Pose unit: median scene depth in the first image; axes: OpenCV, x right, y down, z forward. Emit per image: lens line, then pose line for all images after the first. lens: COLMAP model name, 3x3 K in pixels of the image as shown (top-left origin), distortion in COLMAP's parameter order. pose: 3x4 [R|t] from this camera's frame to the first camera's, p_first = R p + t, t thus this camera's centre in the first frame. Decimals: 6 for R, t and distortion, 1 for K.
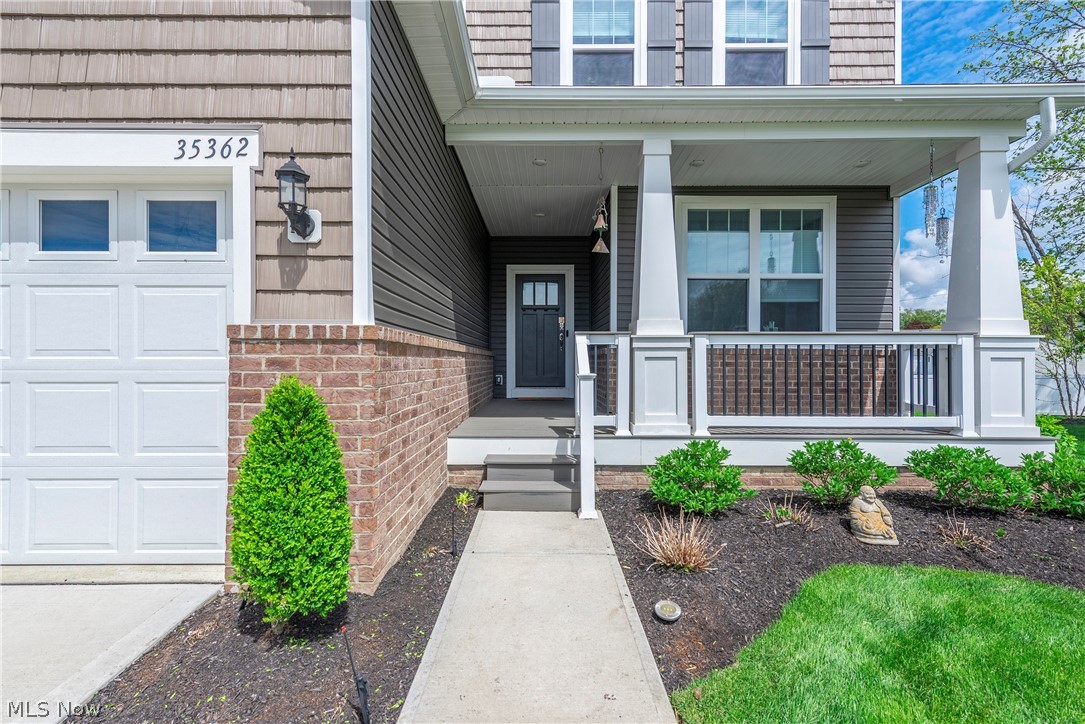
lens RADIAL K [[488.5, 0, 549.0], [0, 488.5, 353.7], [0, 0, 1]] dist [0.000365, 0.000007]
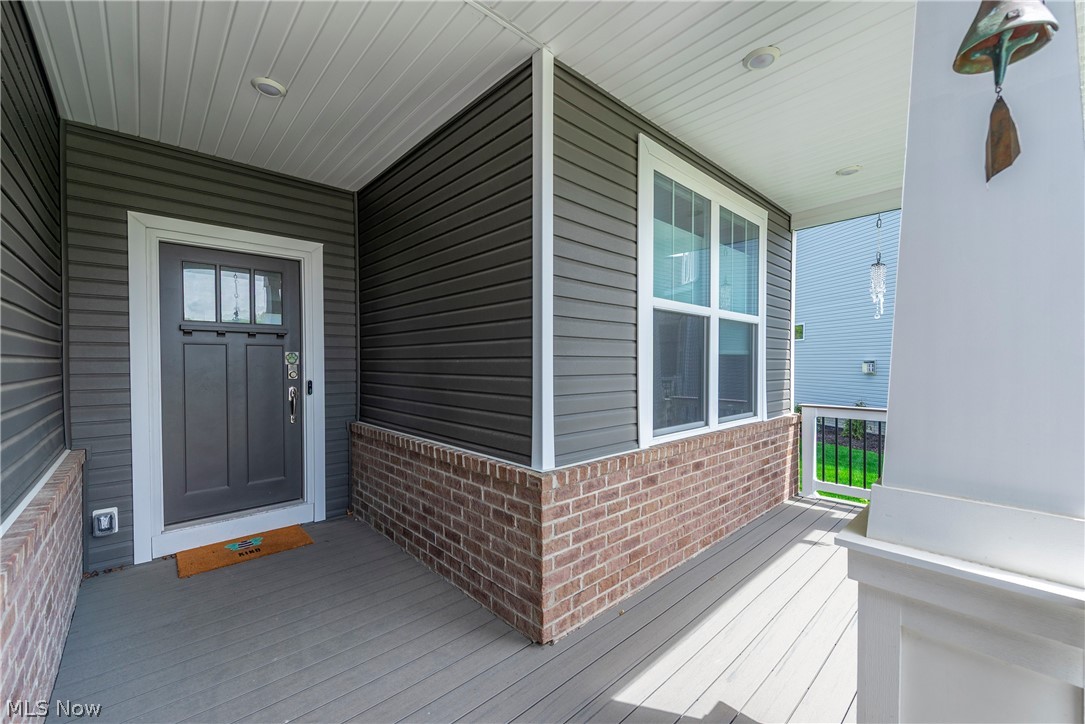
lens RADIAL K [[427.9, 0, 539.4], [0, 427.9, 370.5], [0, 0, 1]] dist [0.012449, -0.000034]
pose [[0.732570, -0.014886, 0.680529, -0.159418], [-0.003525, 0.999664, 0.025662, -0.133258], [-0.680682, -0.021198, 0.732272, 1.033466]]
